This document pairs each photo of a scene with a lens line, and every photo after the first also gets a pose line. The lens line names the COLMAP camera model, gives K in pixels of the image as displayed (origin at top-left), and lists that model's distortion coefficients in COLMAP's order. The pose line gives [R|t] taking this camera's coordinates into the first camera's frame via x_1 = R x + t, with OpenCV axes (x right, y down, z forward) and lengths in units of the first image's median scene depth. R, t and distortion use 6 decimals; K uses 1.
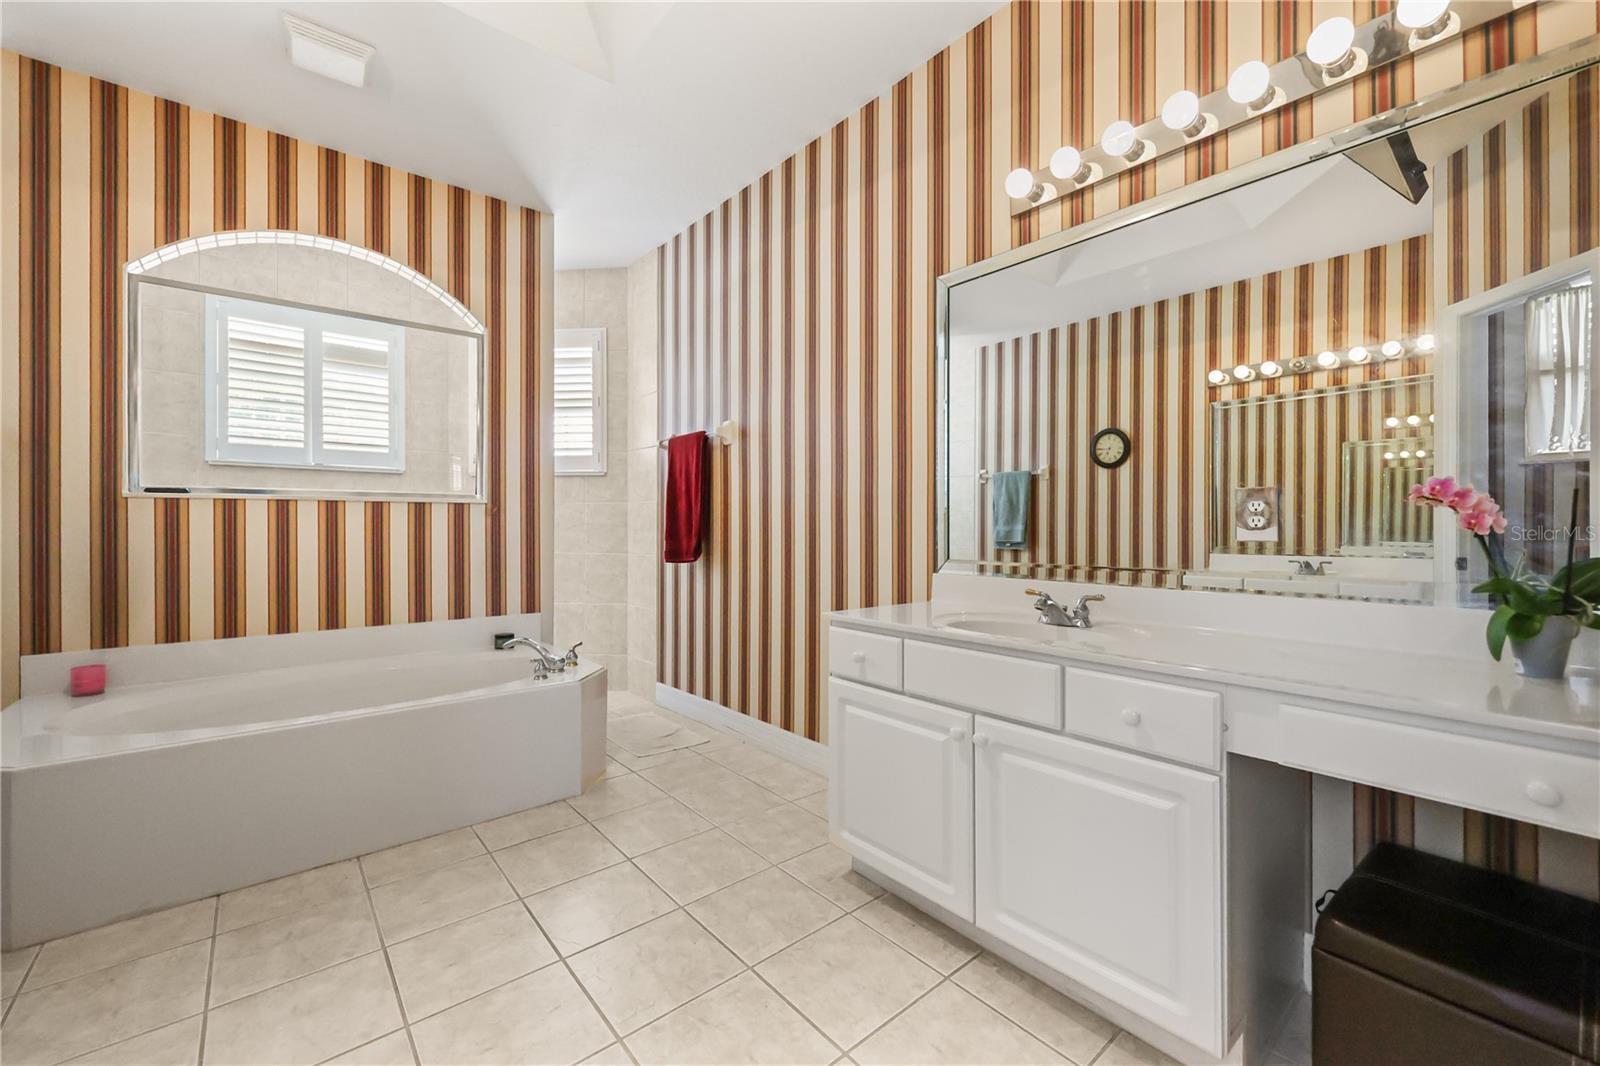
lens RADIAL K [[646.3, 0, 801.7], [0, 646.3, 528.1], [0, 0, 1]] dist [-0.000351, 0.000179]
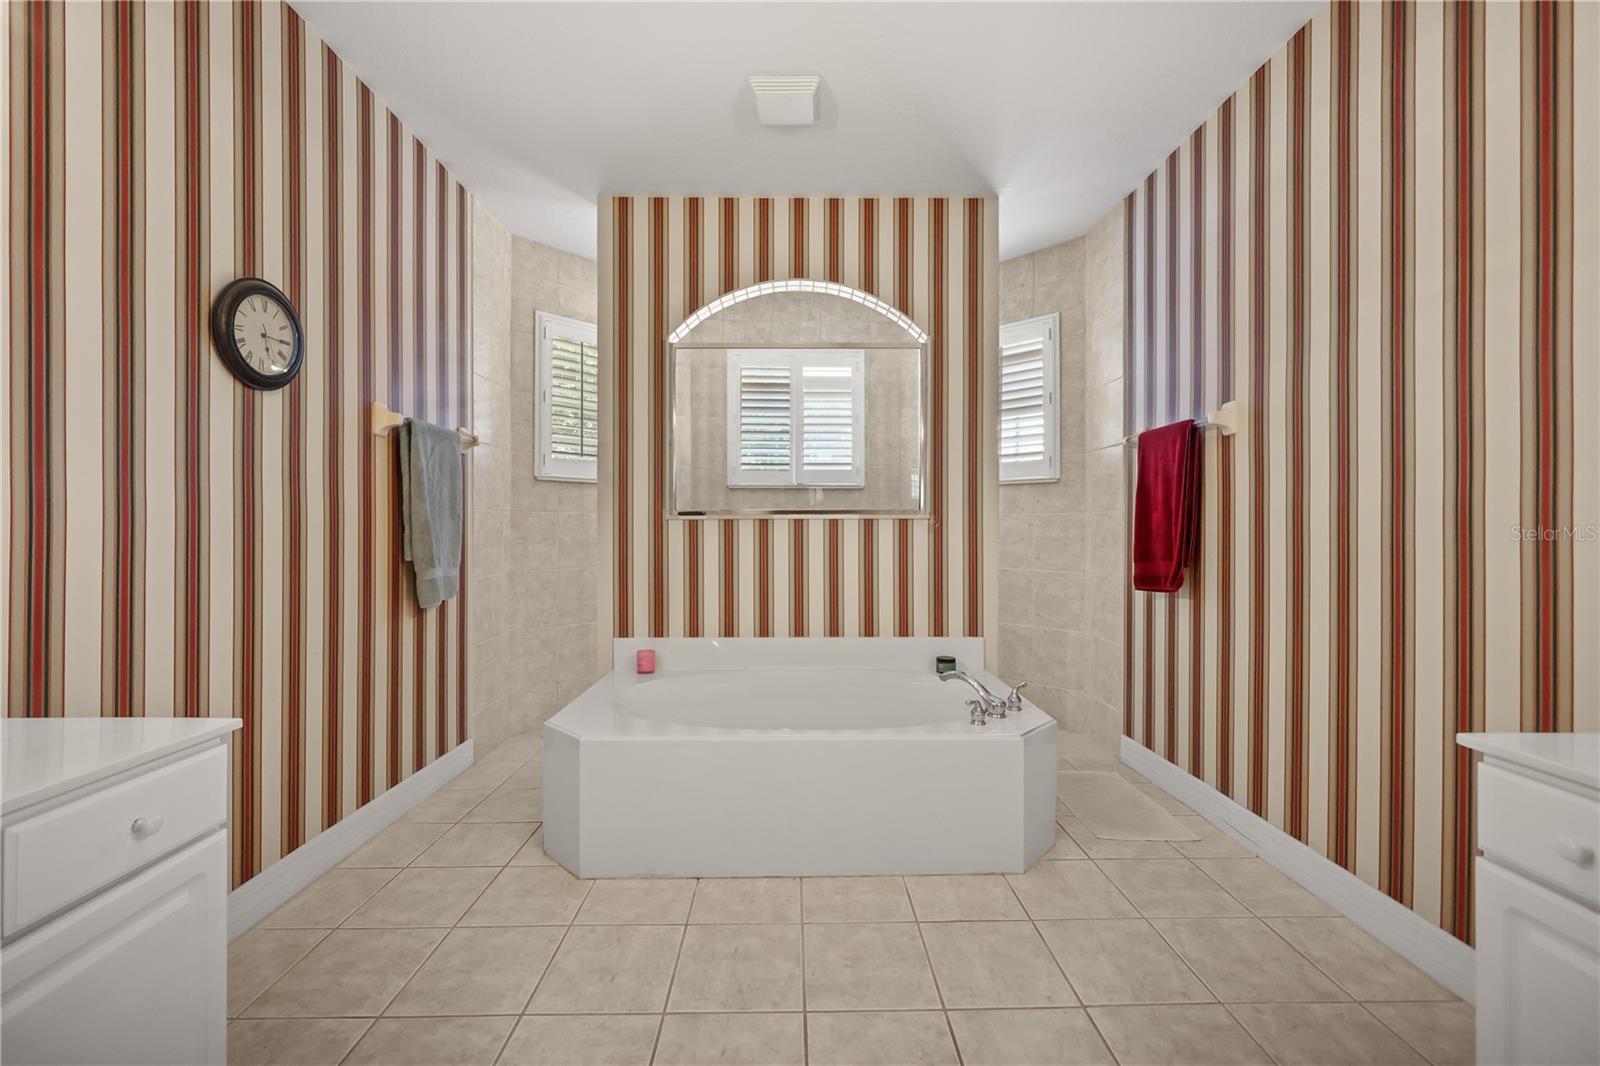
lens RADIAL K [[646.3, 0, 801.7], [0, 646.3, 528.1], [0, 0, 1]] dist [-0.000351, 0.000179]
pose [[0.778082, 0.000848, -0.628163, -0.031978], [-0.001458, 0.999999, -0.000457, -0.023389], [0.628161, 0.001271, 0.778082, 0.133186]]
